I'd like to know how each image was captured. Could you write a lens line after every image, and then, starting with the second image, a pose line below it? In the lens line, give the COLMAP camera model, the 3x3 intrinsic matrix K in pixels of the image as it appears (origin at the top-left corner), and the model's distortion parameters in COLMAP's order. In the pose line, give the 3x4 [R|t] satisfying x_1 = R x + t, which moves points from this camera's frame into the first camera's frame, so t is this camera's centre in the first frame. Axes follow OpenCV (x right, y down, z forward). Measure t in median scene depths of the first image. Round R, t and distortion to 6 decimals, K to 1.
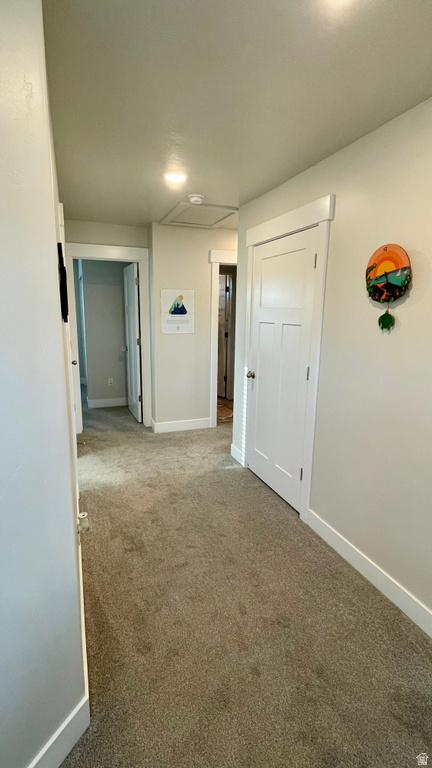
lens RADIAL K [[379.7, 0, 216.0], [0, 379.7, 384.0], [0, 0, 1]] dist [0.000701, -0.000346]
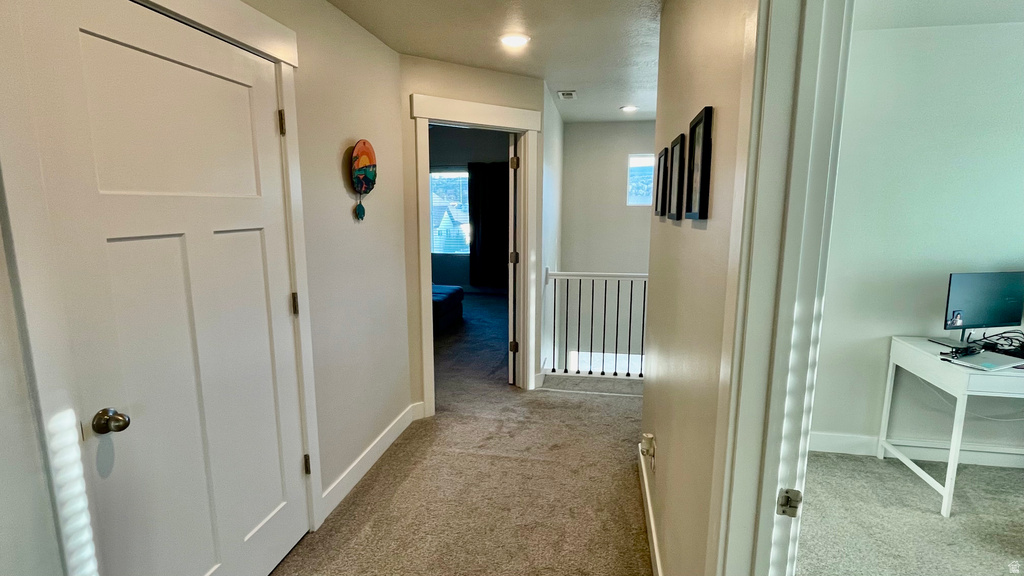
lens RADIAL K [[506.2, 0, 512.0], [0, 506.2, 288.0], [0, 0, 1]] dist [0.000701, -0.000346]
pose [[-0.845930, -0.108701, 0.522098, -0.653310], [0.088457, 0.936845, 0.338375, -0.400013], [-0.525907, 0.332424, -0.782890, 1.929195]]
